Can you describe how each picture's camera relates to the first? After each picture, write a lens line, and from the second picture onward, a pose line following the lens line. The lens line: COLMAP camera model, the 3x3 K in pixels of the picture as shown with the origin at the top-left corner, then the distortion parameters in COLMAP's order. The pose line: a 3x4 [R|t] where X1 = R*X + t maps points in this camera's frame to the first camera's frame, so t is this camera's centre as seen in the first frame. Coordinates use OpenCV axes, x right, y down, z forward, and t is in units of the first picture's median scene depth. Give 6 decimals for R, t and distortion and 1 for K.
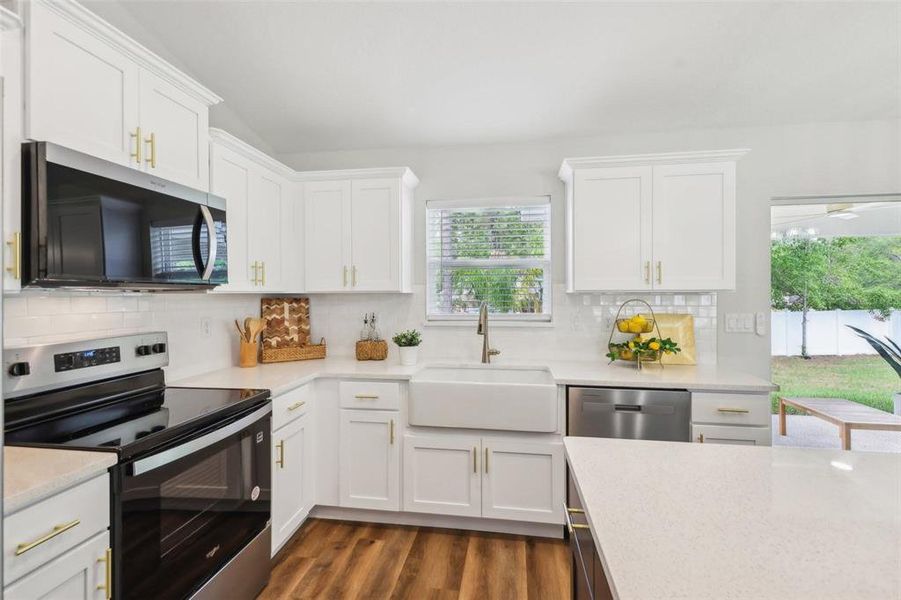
lens RADIAL K [[409.5, 0, 450.6], [0, 409.5, 295.1], [0, 0, 1]] dist [0.001179, 0.000172]
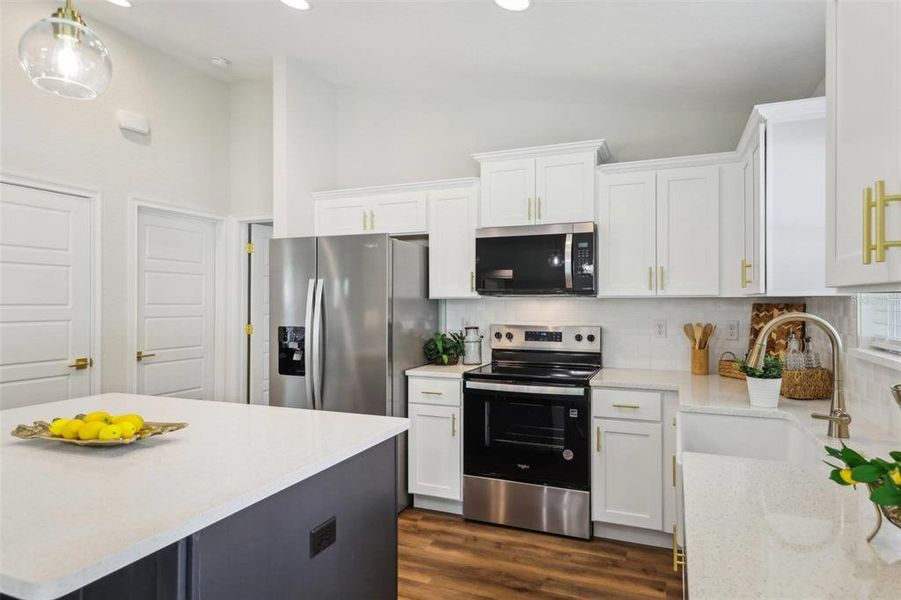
lens RADIAL K [[528.8, 0, 450.5], [0, 528.8, 300.0], [0, 0, 1]] dist [-0.004881, -0.000680]
pose [[-0.239073, 0.000366, -0.971001, 1.062230], [-0.002086, 0.999997, 0.000890, 0.001566], [0.970999, 0.002238, -0.239072, 0.912374]]
